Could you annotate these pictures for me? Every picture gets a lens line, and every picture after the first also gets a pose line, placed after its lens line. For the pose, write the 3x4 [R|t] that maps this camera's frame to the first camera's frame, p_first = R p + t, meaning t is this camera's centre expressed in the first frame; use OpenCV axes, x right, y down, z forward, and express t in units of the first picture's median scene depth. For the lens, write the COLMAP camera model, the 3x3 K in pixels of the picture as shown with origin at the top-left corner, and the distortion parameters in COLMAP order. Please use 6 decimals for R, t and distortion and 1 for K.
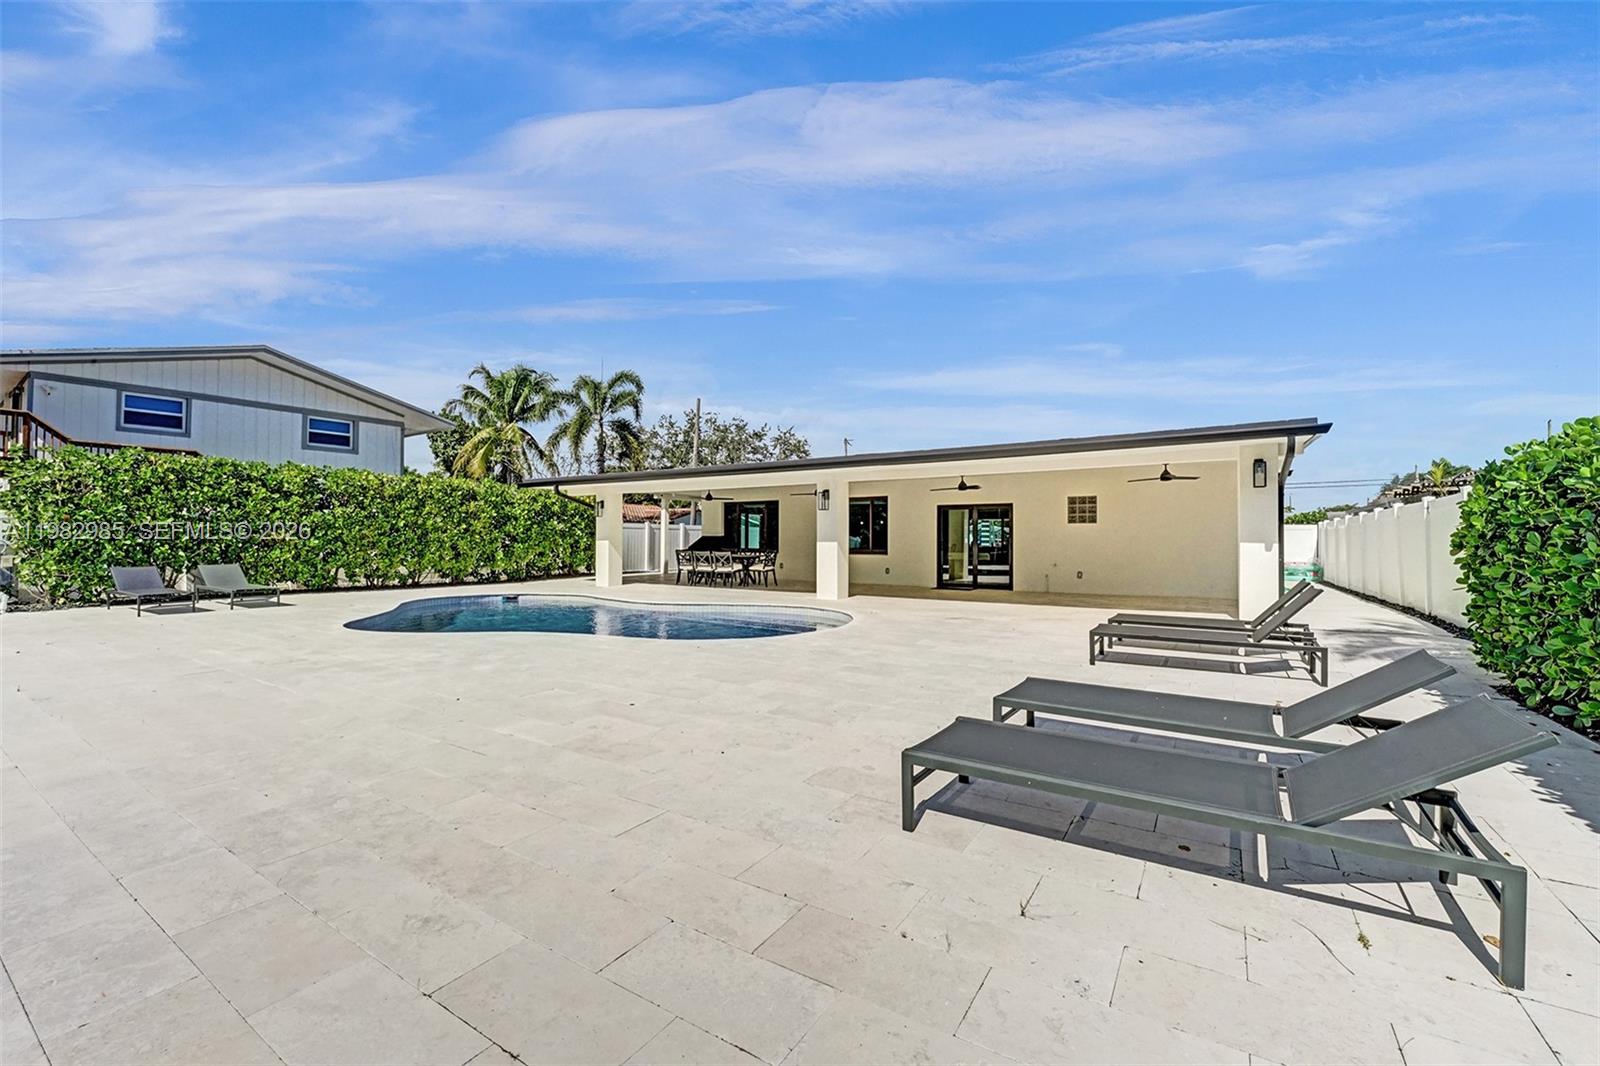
lens RADIAL K [[669.1, 0, 800.0], [0, 669.1, 533.0], [0, 0, 1]] dist [-0.041141, 0.005279]
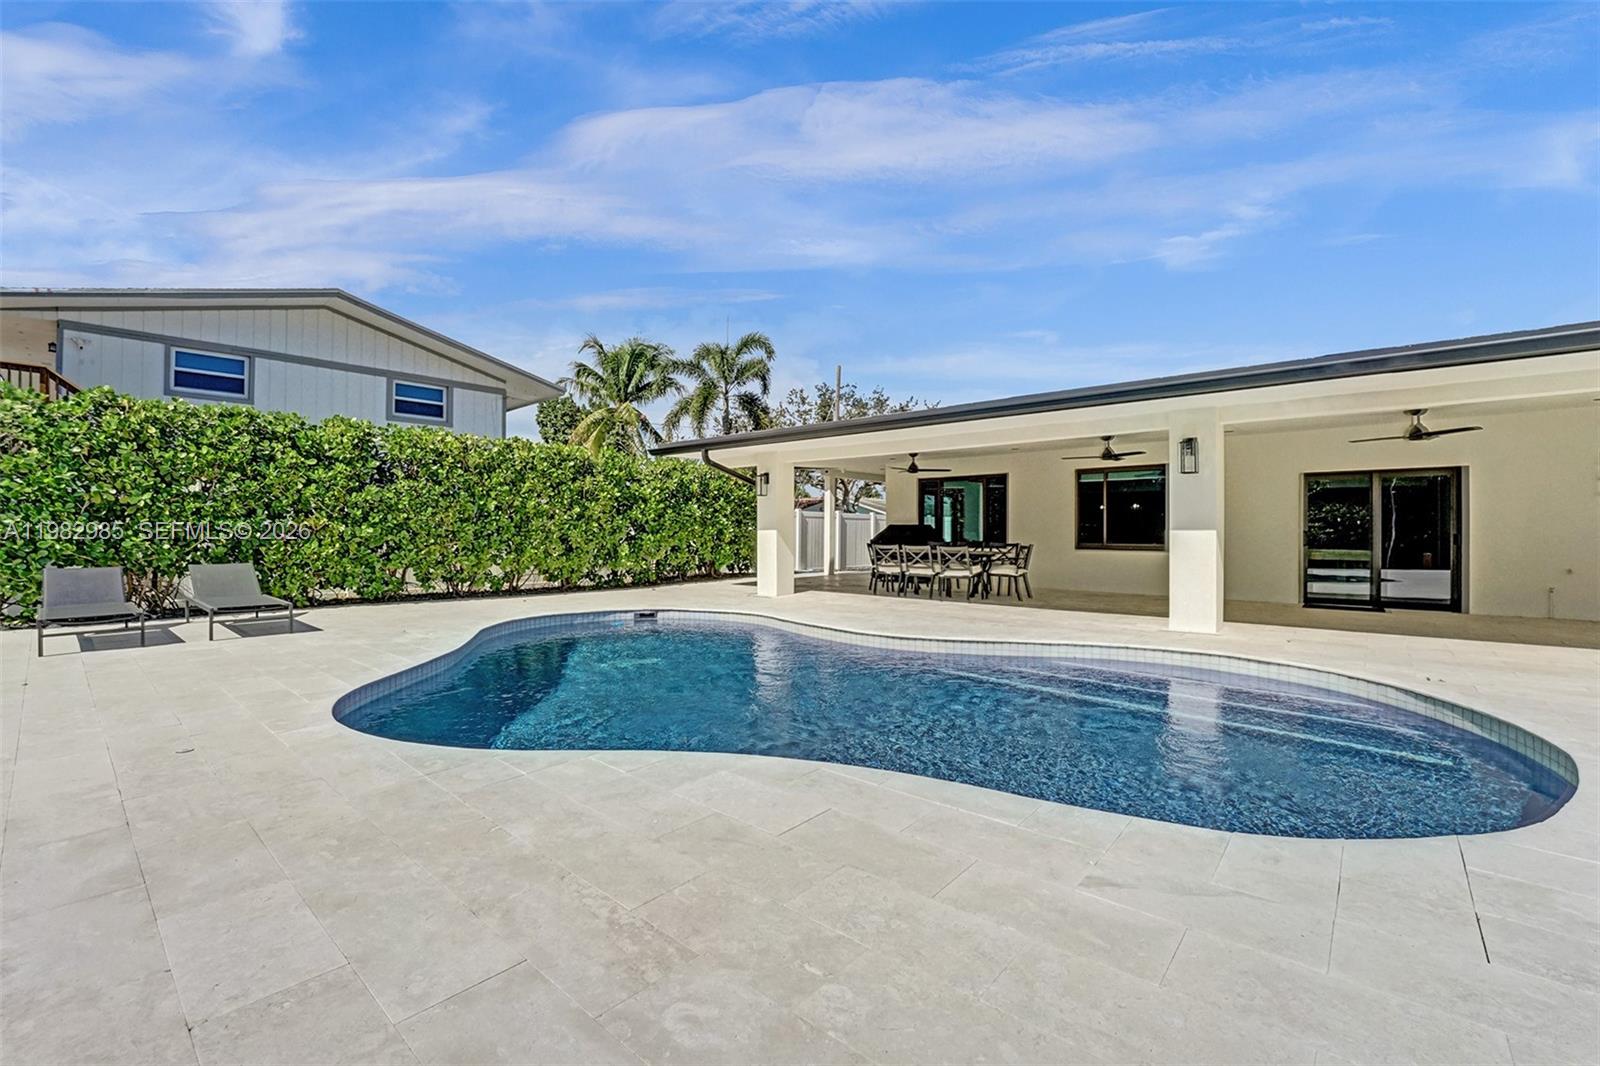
lens RADIAL K [[665.1, 0, 800.0], [0, 665.1, 533.0], [0, 0, 1]] dist [-0.023522, 0.000128]
pose [[0.989894, 0.000309, -0.141807, -0.156629], [0.000691, 0.999975, 0.007006, 0.009285], [0.141806, -0.007033, 0.989870, 0.303851]]
